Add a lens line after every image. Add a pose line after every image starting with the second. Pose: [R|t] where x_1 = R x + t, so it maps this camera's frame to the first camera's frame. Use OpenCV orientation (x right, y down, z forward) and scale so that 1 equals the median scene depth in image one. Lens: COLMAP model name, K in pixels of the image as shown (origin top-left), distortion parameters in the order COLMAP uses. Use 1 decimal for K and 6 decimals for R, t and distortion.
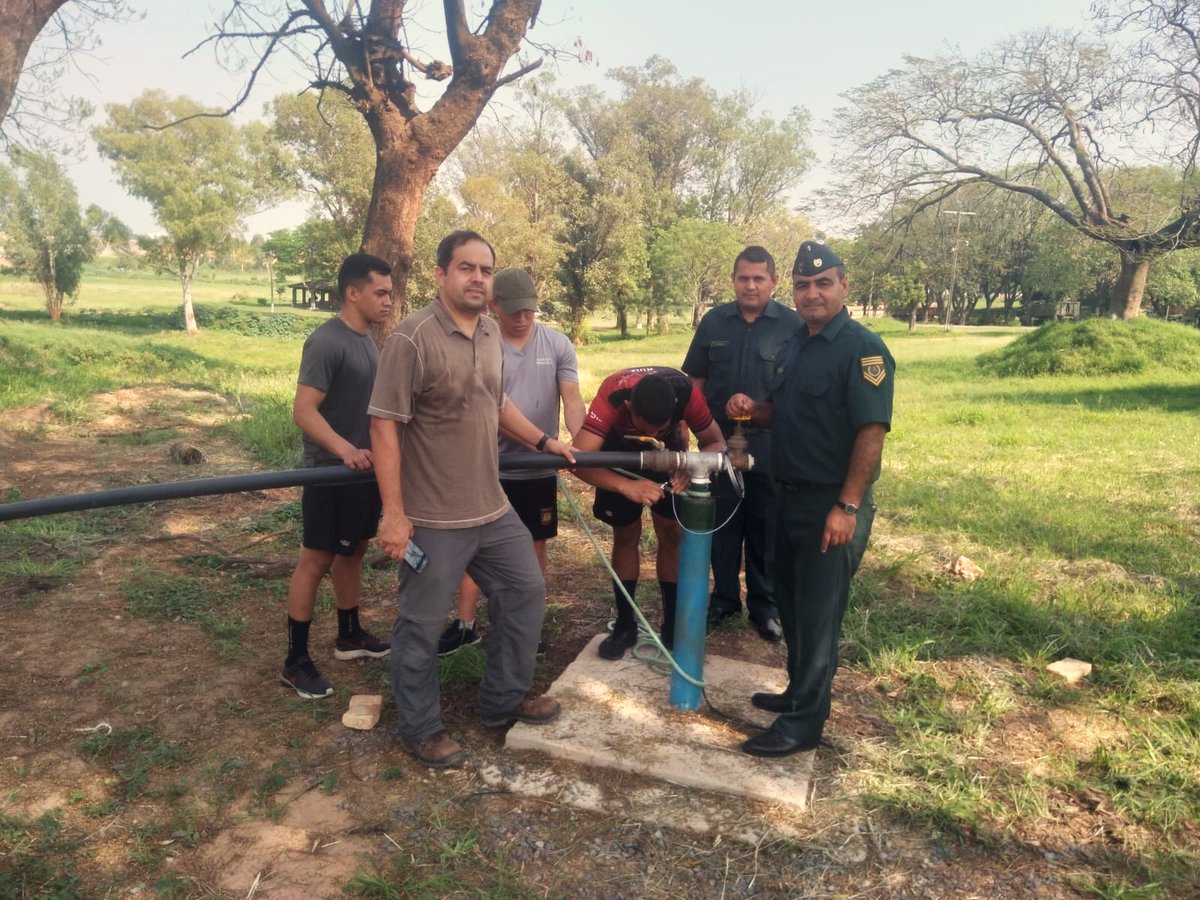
lens RADIAL K [[939.4, 0, 600.6], [0, 939.4, 470.1], [0, 0, 1]] dist [-0.004170, -0.047859]
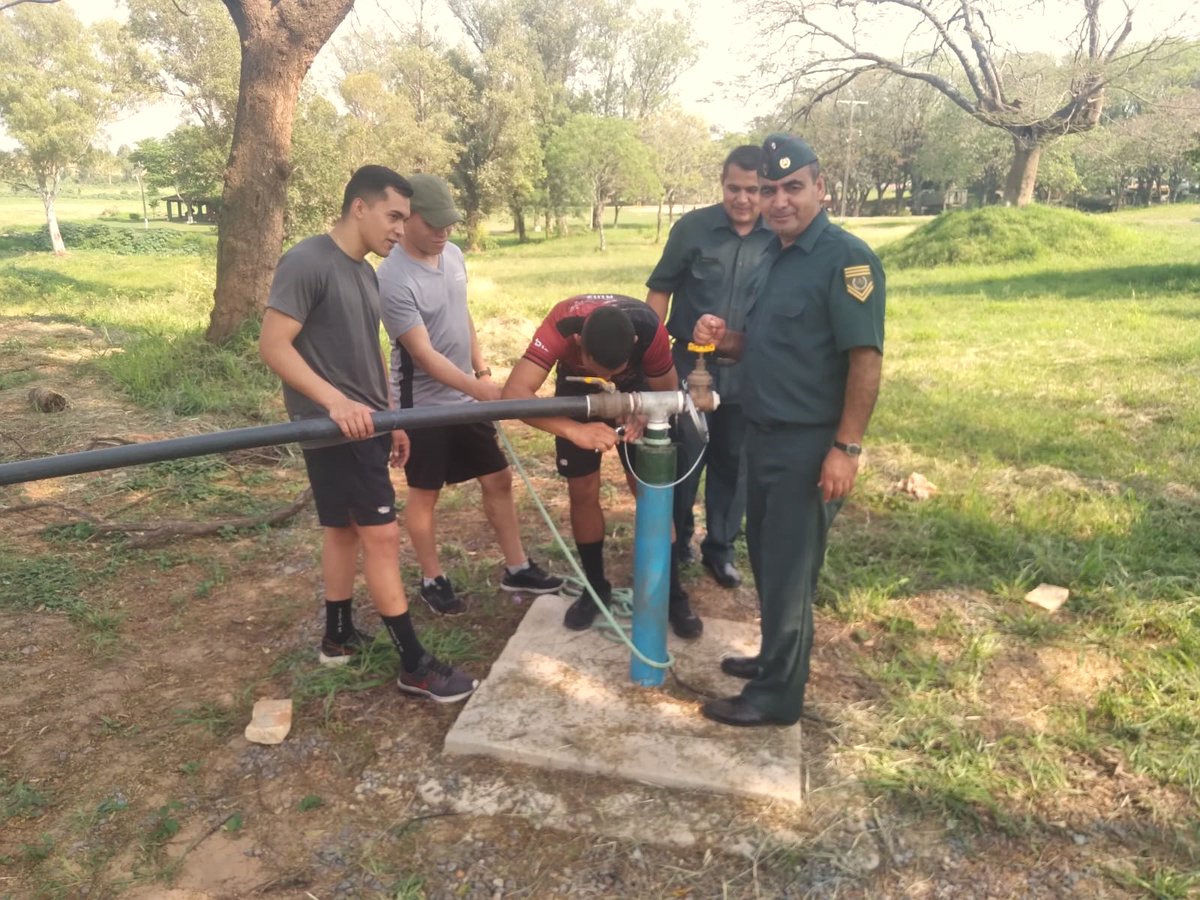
lens RADIAL K [[939.4, 0, 600.6], [0, 939.4, 470.1], [0, 0, 1]] dist [-0.004170, -0.047859]
pose [[0.993775, -0.058193, 0.094998, -0.016737], [0.048402, 0.993576, 0.102298, -0.023410], [-0.100341, -0.097063, 0.990207, 0.104676]]
